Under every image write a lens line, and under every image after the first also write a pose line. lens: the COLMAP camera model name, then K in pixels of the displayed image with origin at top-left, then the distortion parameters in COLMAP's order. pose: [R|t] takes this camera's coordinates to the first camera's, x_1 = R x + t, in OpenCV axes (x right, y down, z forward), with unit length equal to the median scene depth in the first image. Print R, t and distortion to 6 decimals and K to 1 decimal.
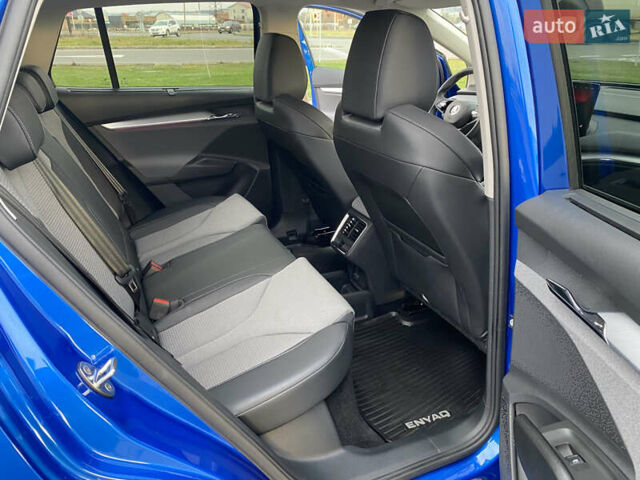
lens RADIAL K [[487.6, 0, 321.5], [0, 487.6, 243.7], [0, 0, 1]] dist [-0.003216, 0.004002]
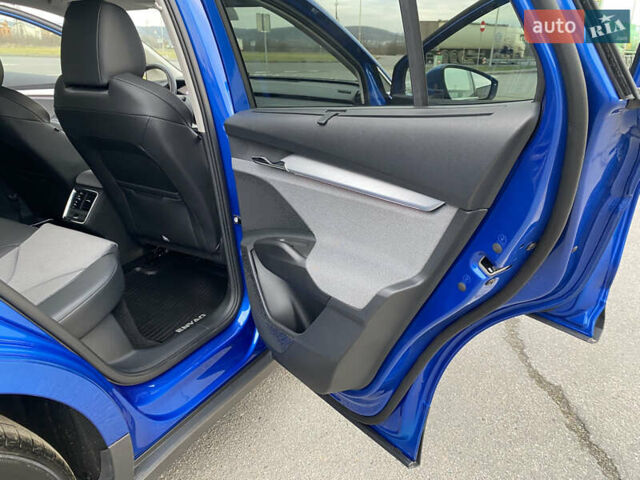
lens RADIAL K [[487.6, 0, 318.4], [0, 487.6, 239.8], [0, 0, 1]] dist [-0.003216, 0.004002]
pose [[0.808761, -0.199895, 0.553126, -0.185624], [0.216973, 0.975539, 0.035300, 0.183955], [-0.546652, 0.091464, 0.832350, -0.277965]]
